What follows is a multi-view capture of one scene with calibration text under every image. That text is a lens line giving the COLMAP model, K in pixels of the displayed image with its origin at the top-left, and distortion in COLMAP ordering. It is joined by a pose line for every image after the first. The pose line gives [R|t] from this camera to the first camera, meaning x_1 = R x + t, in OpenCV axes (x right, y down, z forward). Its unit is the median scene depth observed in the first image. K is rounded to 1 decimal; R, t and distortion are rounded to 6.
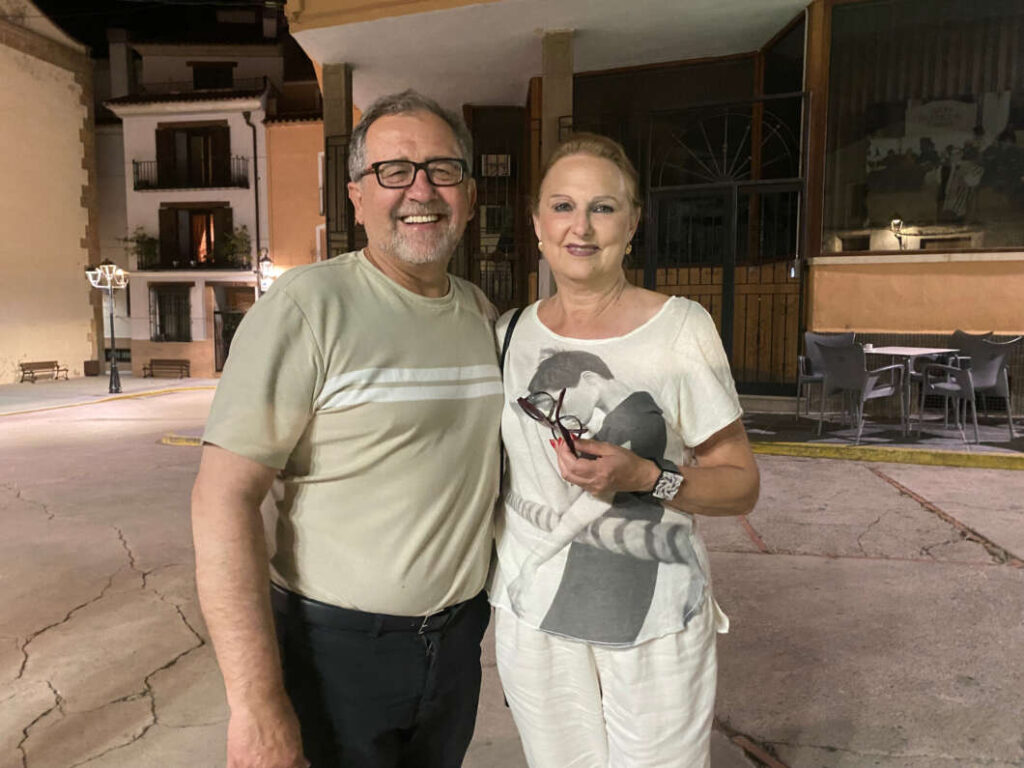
lens RADIAL K [[785.0, 0, 514.5], [0, 785.0, 399.4], [0, 0, 1]] dist [-0.006179, -0.006326]
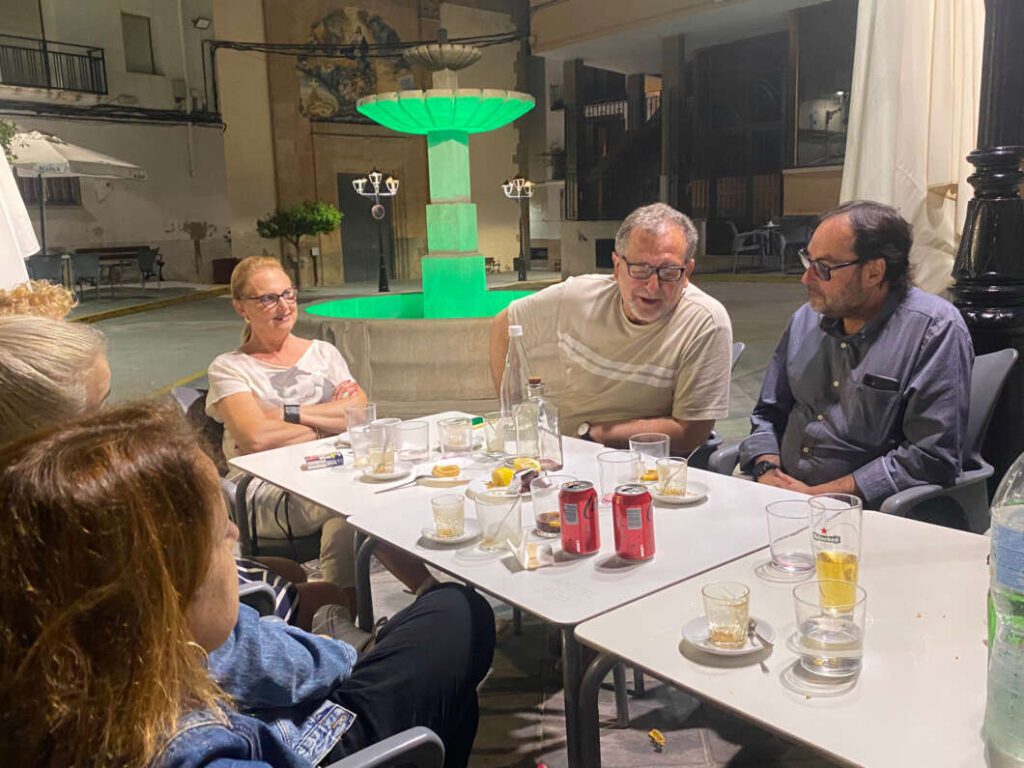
lens RADIAL K [[982.5, 0, 516.7], [0, 982.5, 407.3], [0, 0, 1]] dist [0.020196, -0.020202]
pose [[0.841625, 0.074513, -0.534898, 0.300853], [-0.027695, 0.995088, 0.095044, 0.038197], [0.539352, -0.065177, 0.839554, -0.305986]]
